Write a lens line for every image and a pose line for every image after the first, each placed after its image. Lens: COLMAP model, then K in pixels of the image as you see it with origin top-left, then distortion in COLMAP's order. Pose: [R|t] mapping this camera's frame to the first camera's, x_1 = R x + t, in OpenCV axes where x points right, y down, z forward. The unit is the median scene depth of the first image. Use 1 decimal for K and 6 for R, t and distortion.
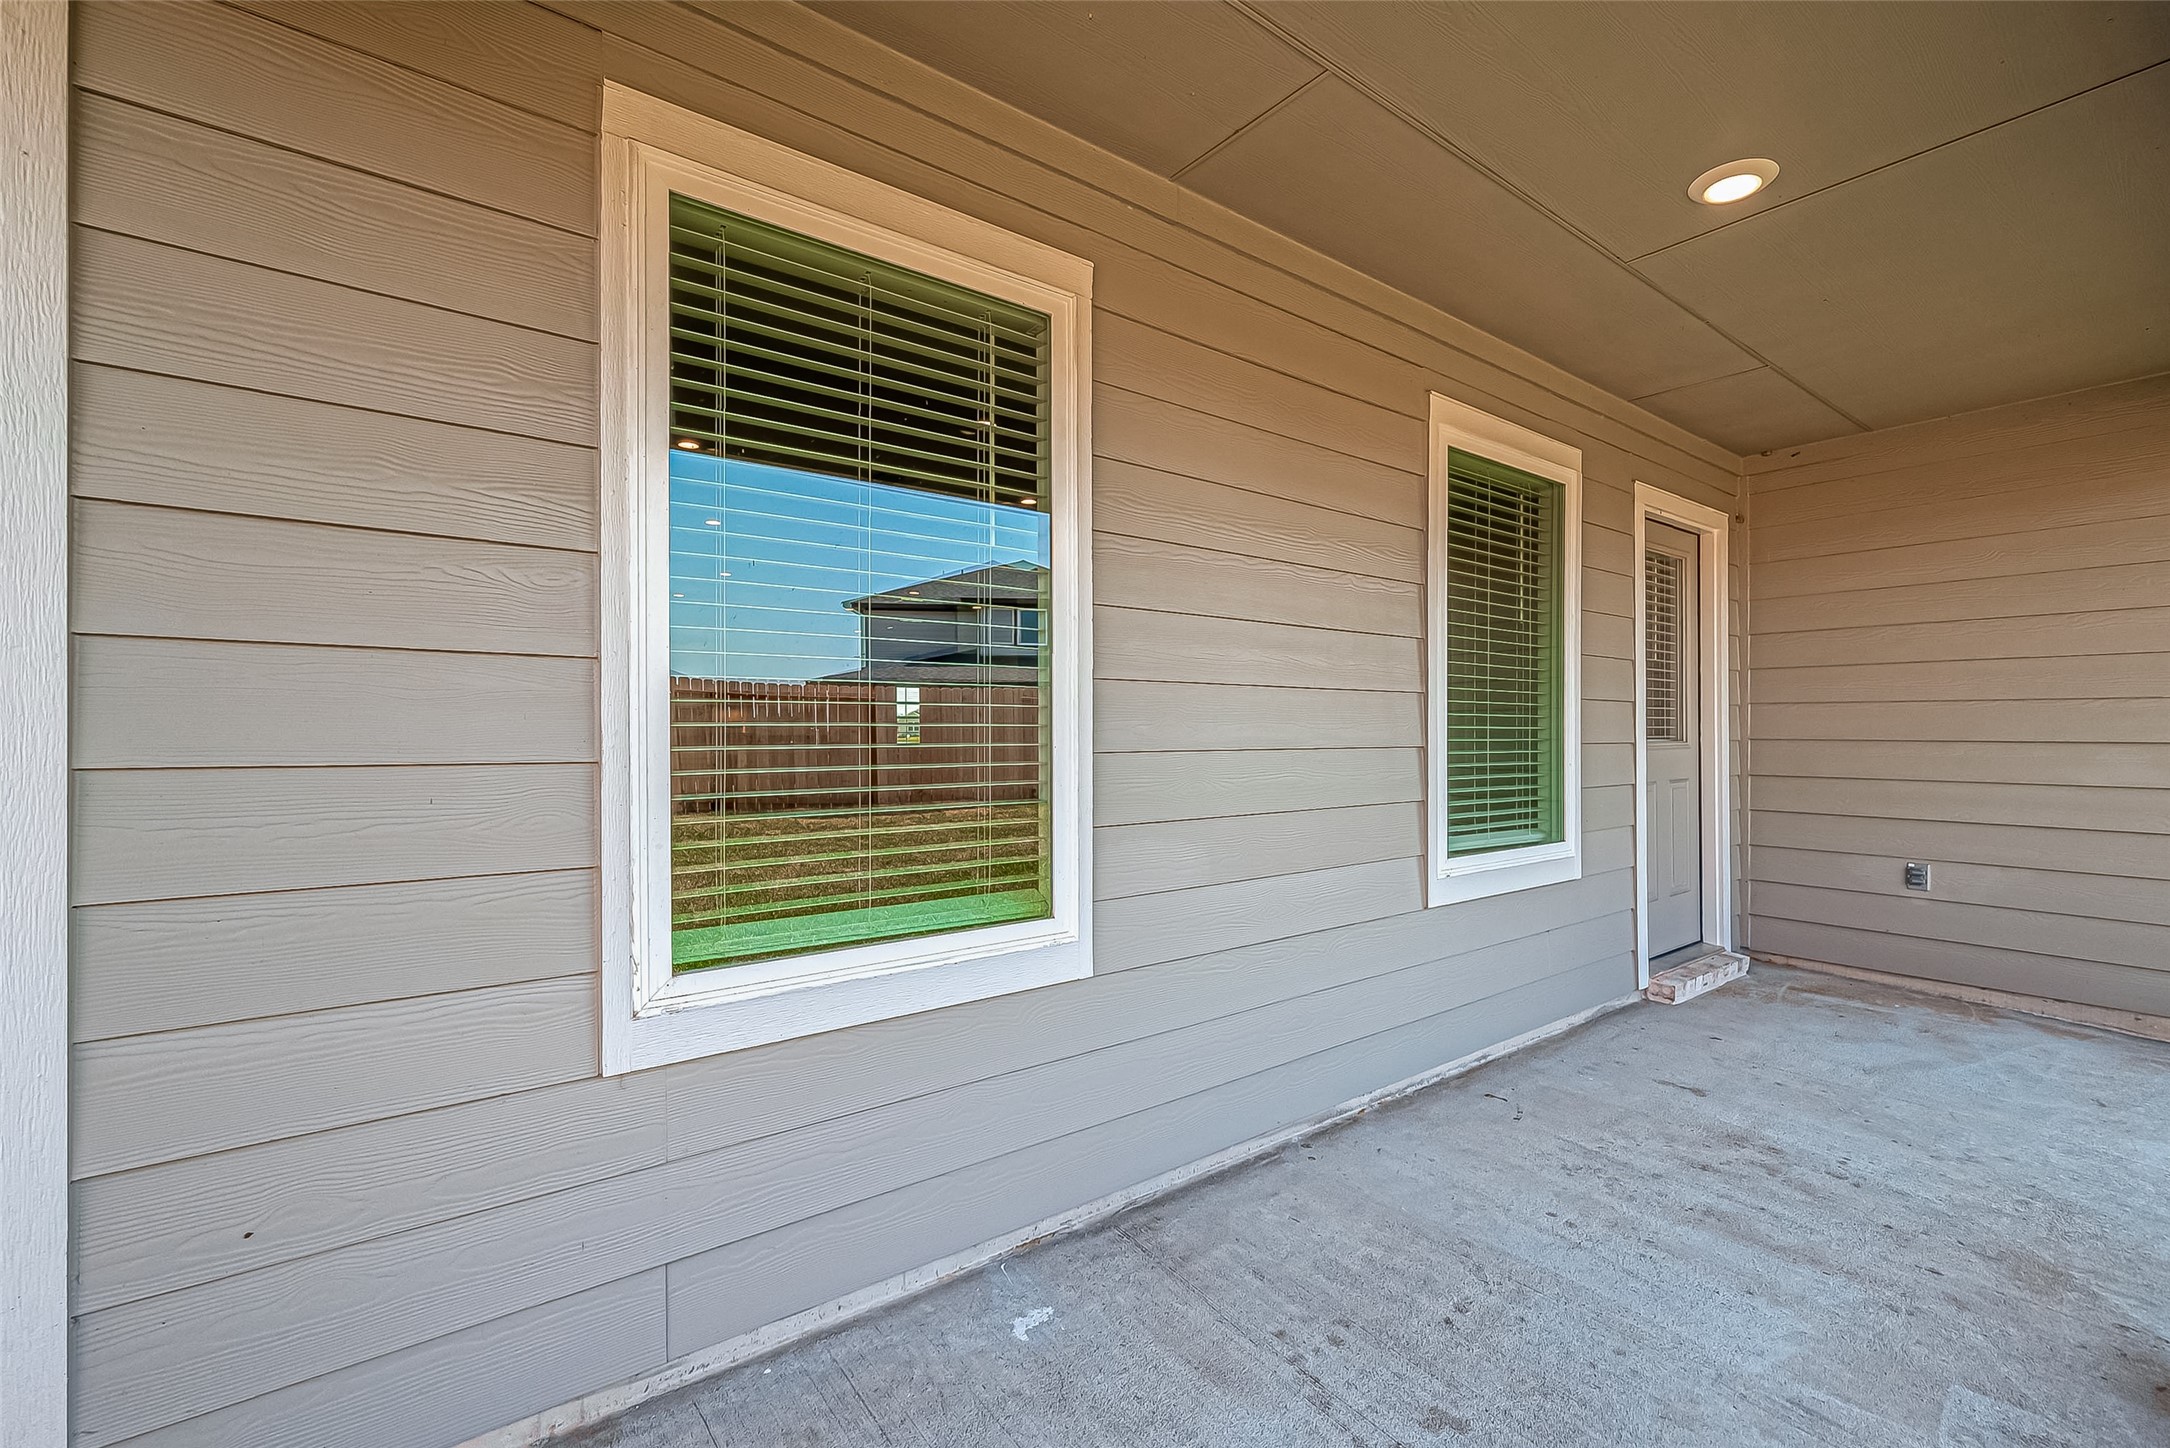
lens RADIAL K [[906.4, 0, 1088.4], [0, 906.4, 729.5], [0, 0, 1]] dist [-0.005033, -0.000146]
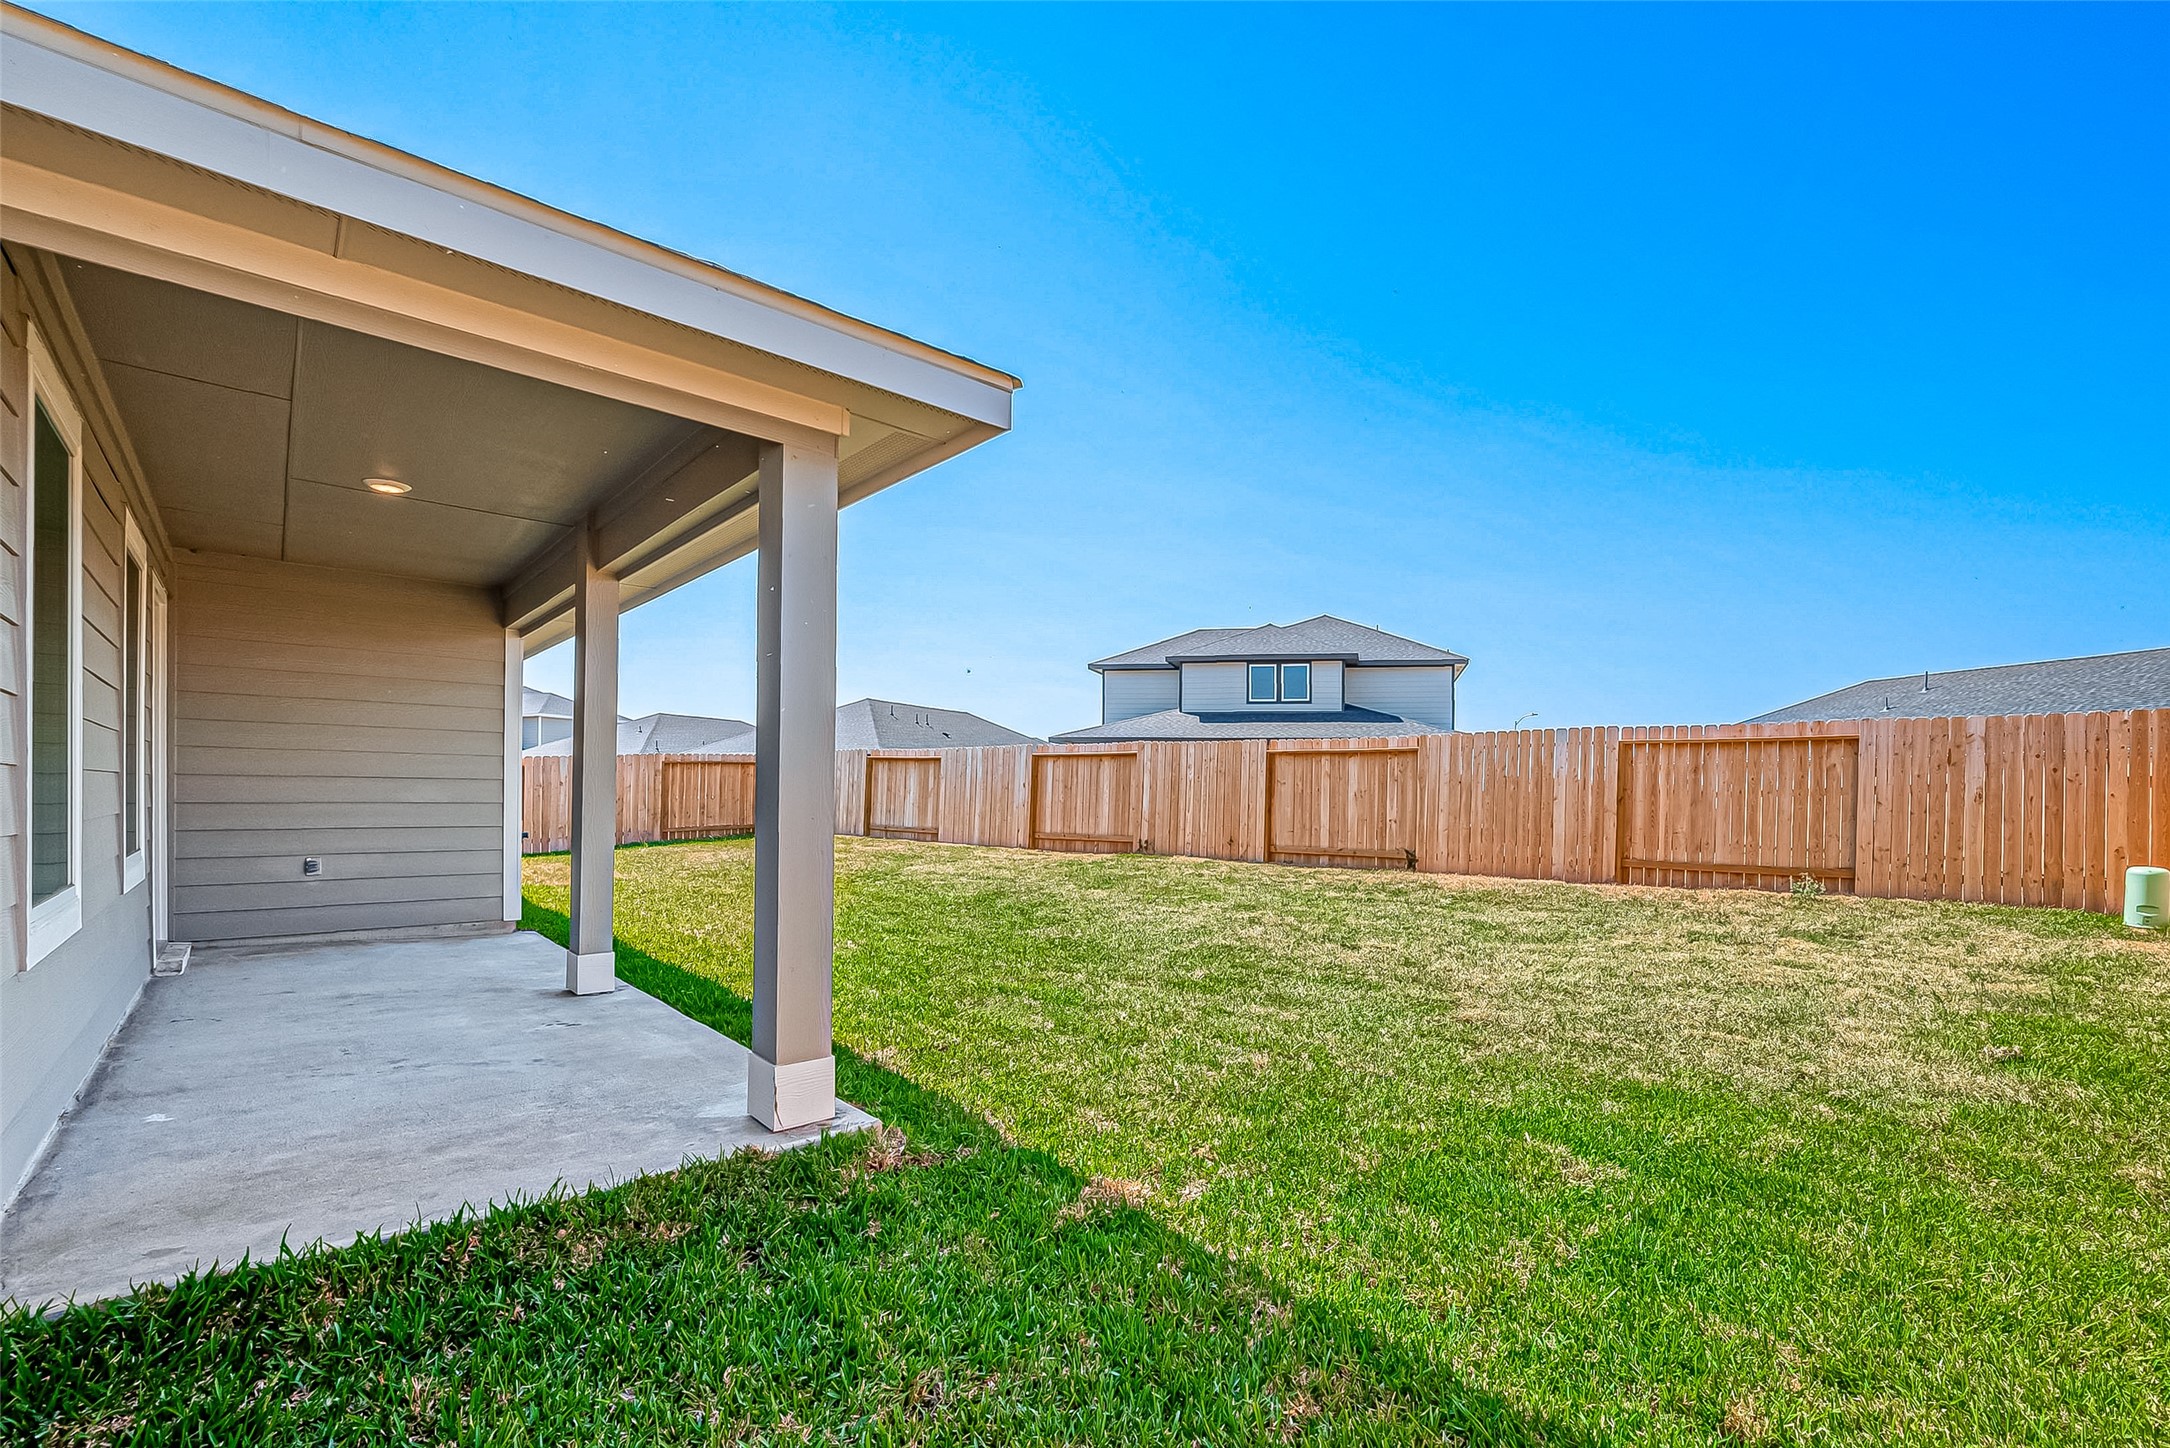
lens RADIAL K [[997.8, 0, 1250.1], [0, 997.8, 799.1], [0, 0, 1]] dist [-0.002403, 0.000419]
pose [[-0.148917, -0.007229, 0.988823, -1.355844], [-0.013286, 0.999898, 0.005309, 0.028827], [-0.988760, -0.012347, -0.148998, -0.426514]]
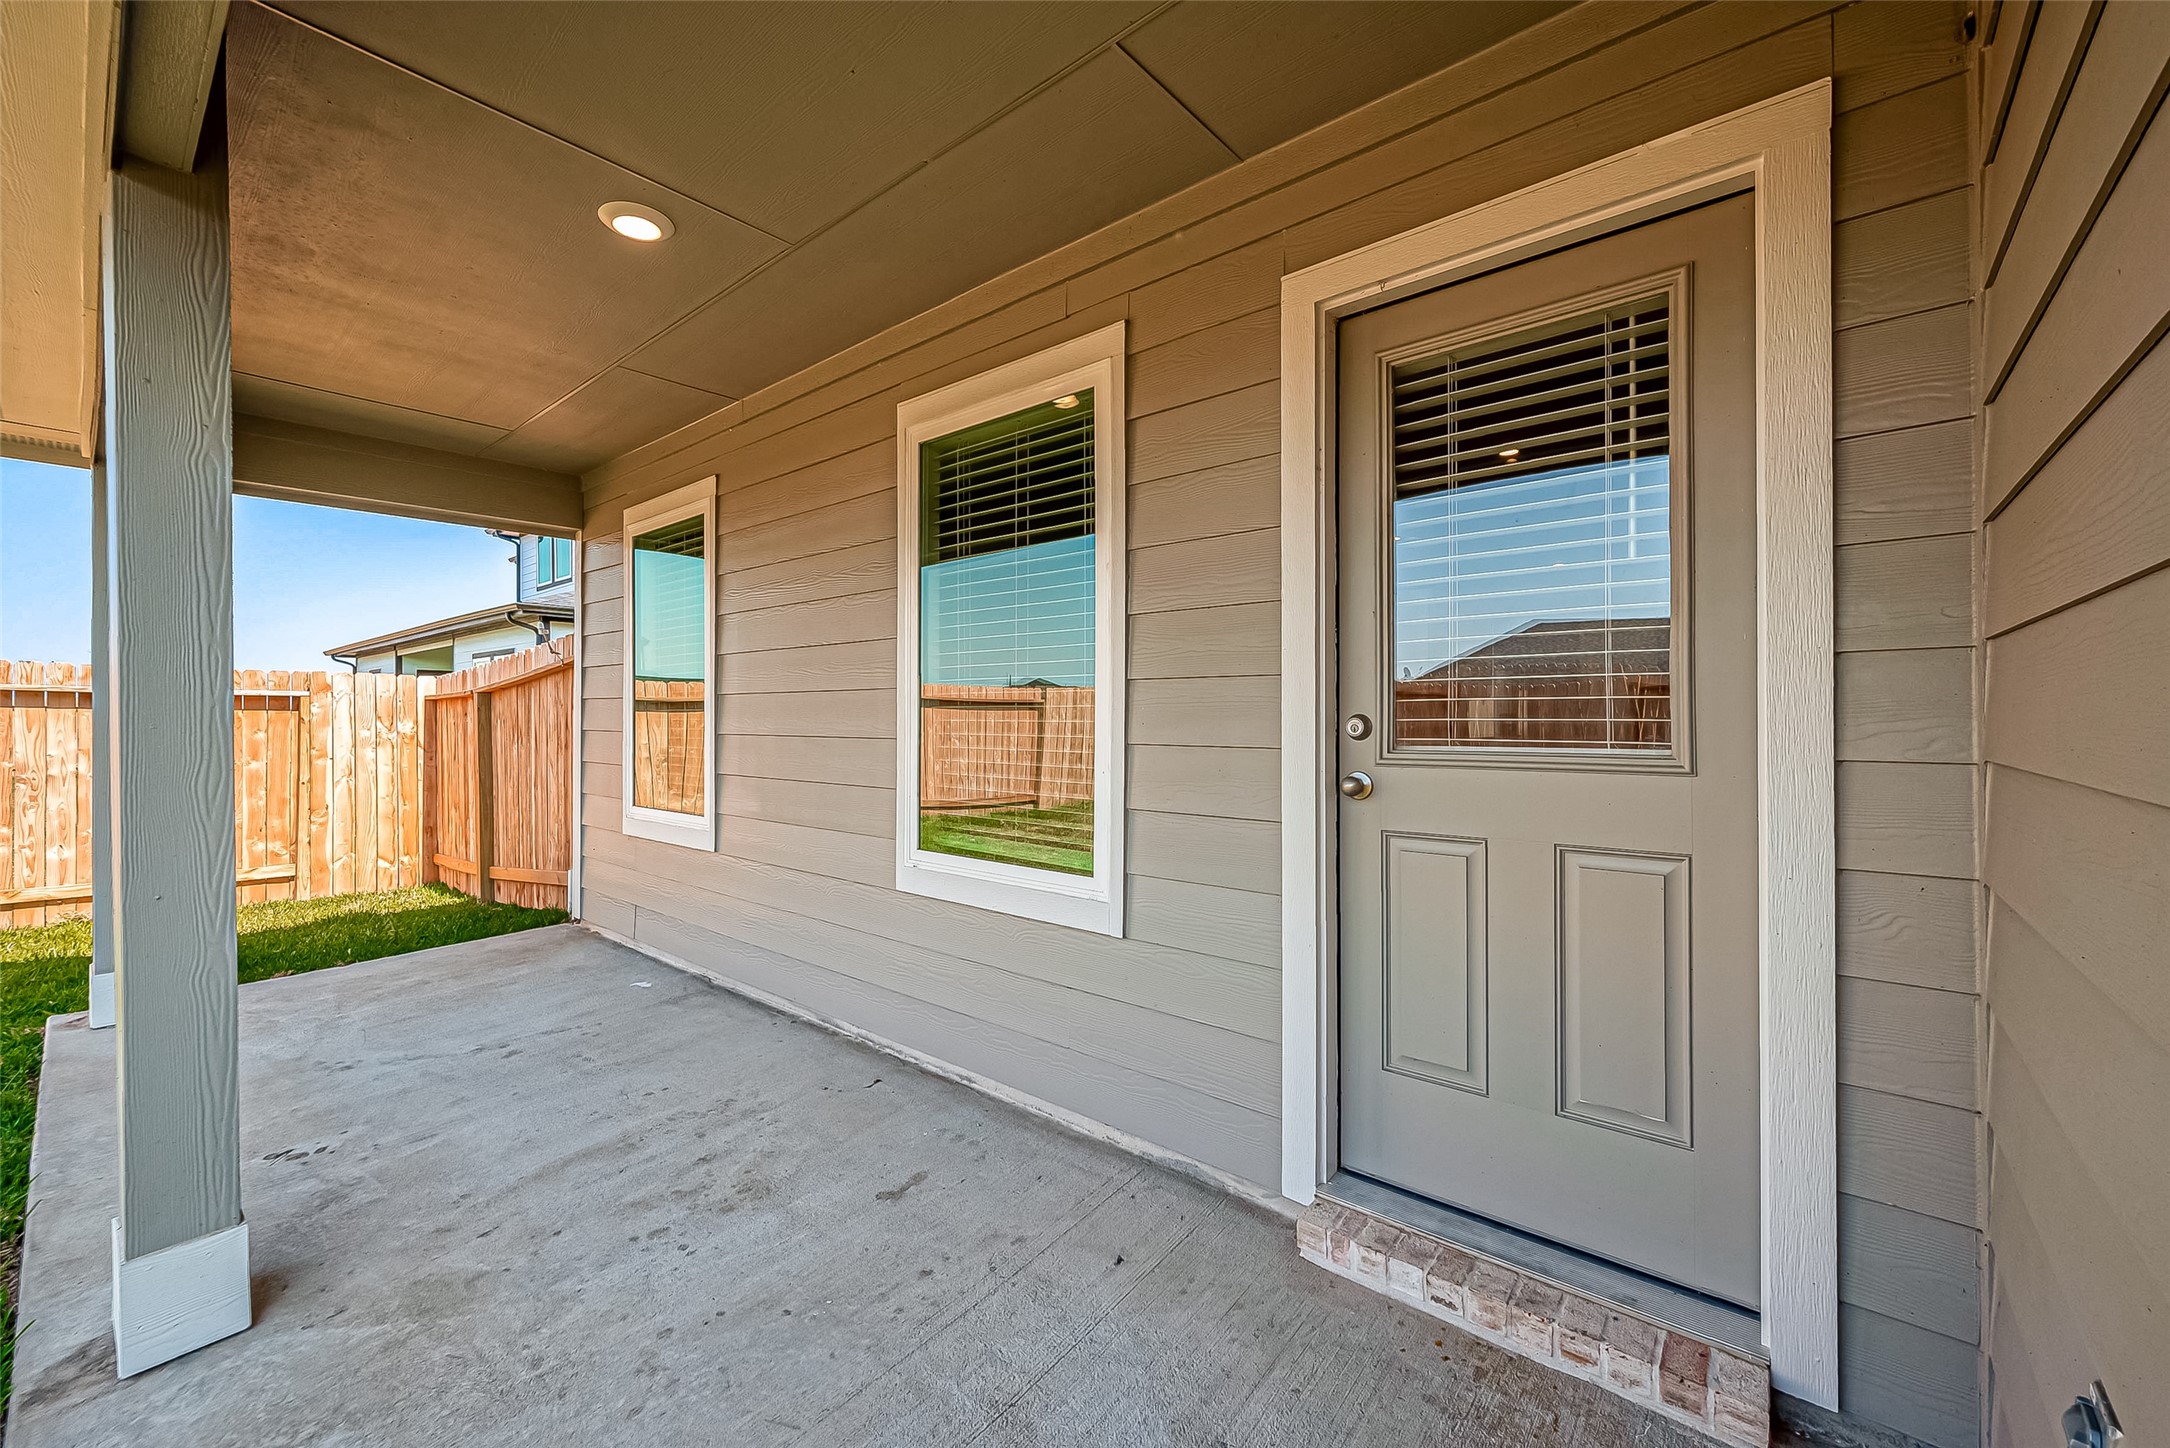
lens RADIAL K [[885.7, 0, 1099.6], [0, 885.7, 705.1], [0, 0, 1]] dist [0.003284, 0.000600]
pose [[0.221594, -0.008973, -0.975098, 1.497748], [0.004052, 0.999958, -0.008280, -0.010254], [0.975131, -0.002116, 0.221621, 1.037315]]
